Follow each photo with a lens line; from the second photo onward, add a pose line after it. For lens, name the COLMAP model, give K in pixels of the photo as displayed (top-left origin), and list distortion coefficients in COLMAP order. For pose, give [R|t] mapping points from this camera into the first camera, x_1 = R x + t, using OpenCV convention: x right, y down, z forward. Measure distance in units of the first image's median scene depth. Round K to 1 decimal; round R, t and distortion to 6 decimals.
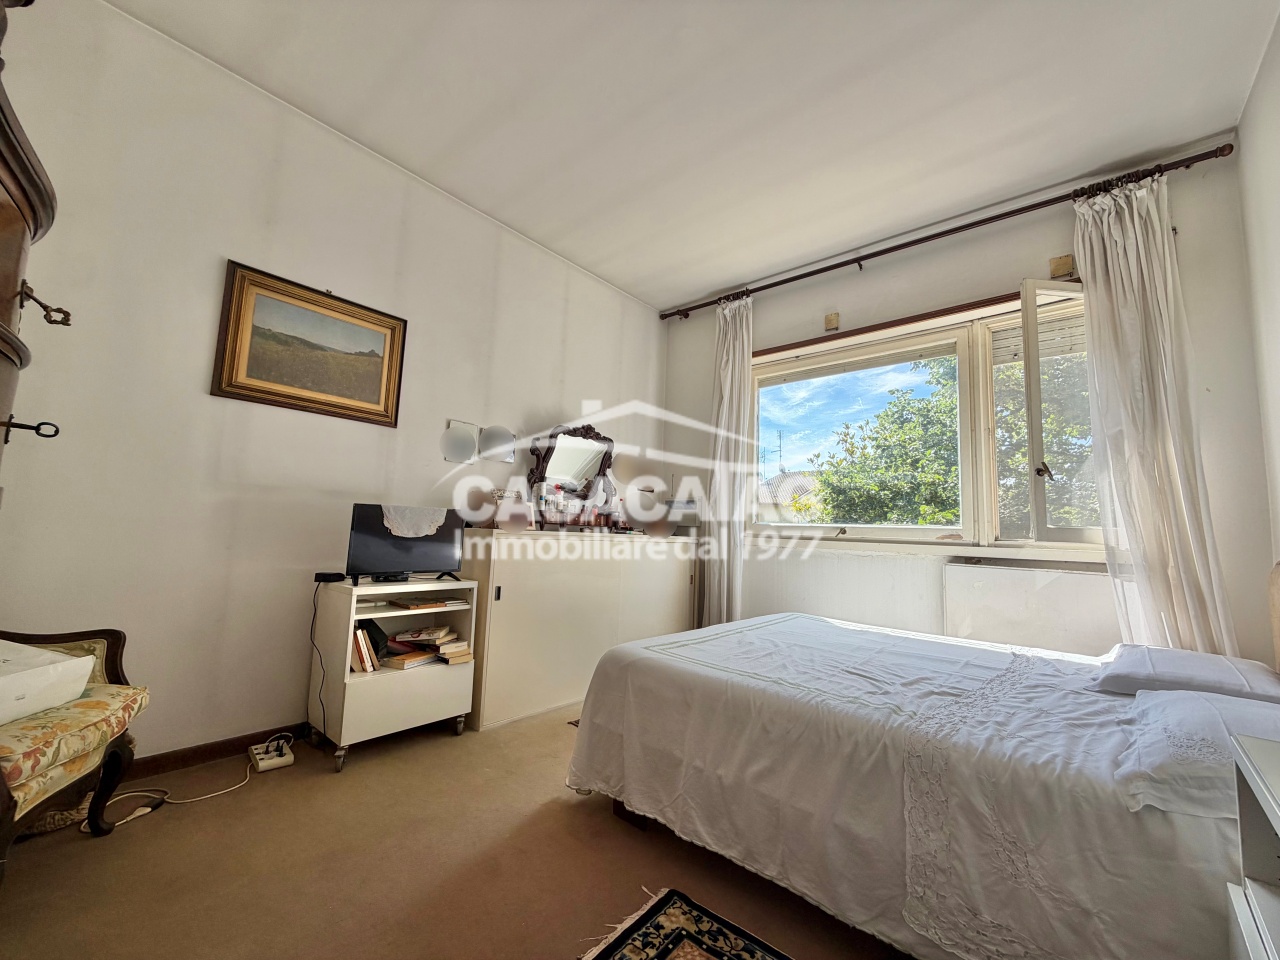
lens RADIAL K [[506.0, 0, 637.2], [0, 506.0, 470.9], [0, 0, 1]] dist [-0.000776, -0.000175]
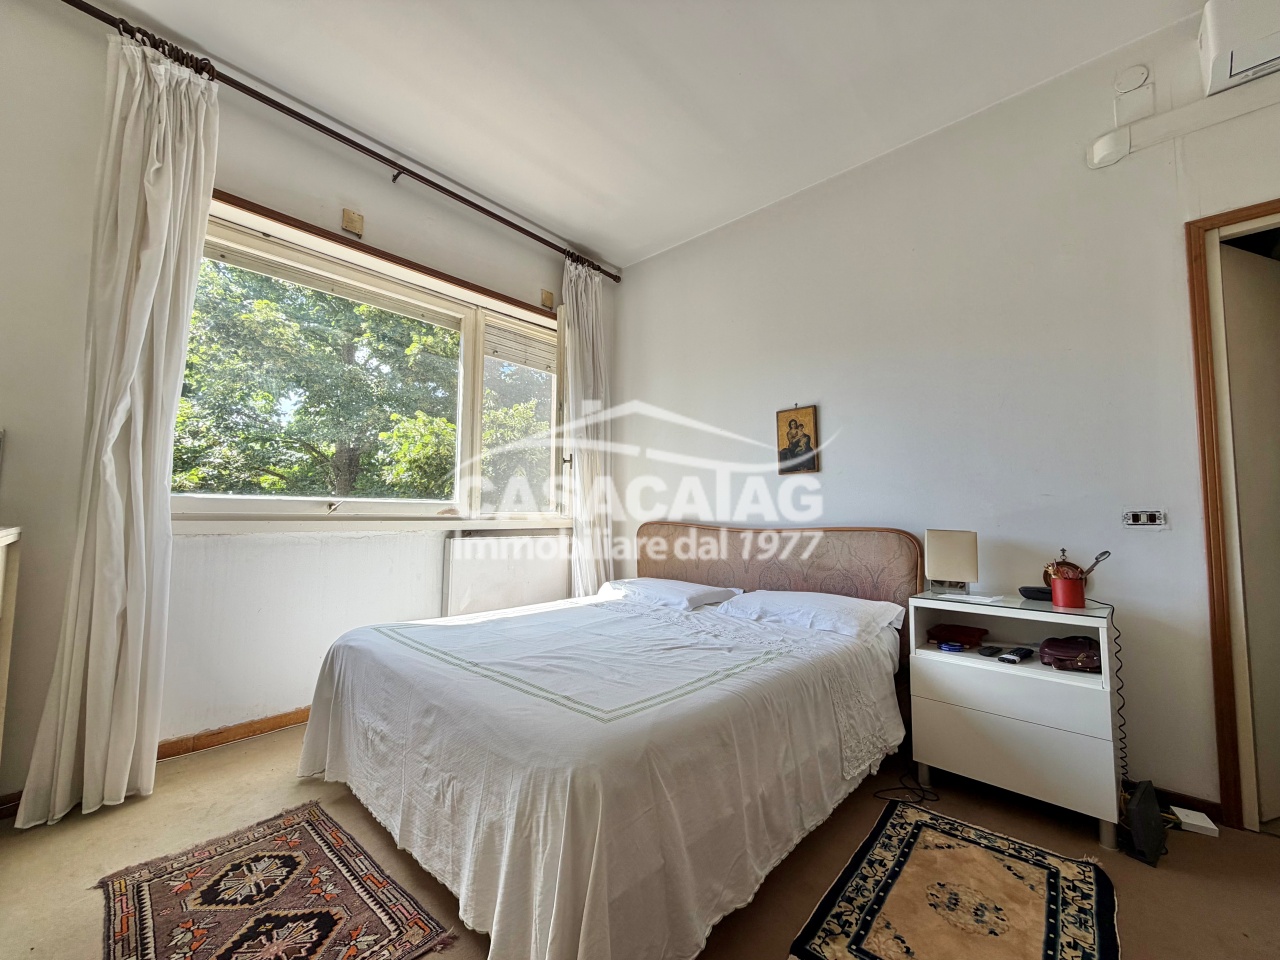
lens RADIAL K [[506.0, 0, 638.8], [0, 506.0, 475.0], [0, 0, 1]] dist [-0.000776, -0.000175]
pose [[0.033379, 0.039589, 0.998658, -0.376712], [-0.130375, 0.990850, -0.034922, 0.045474], [-0.990903, -0.129034, 0.038235, 0.610352]]
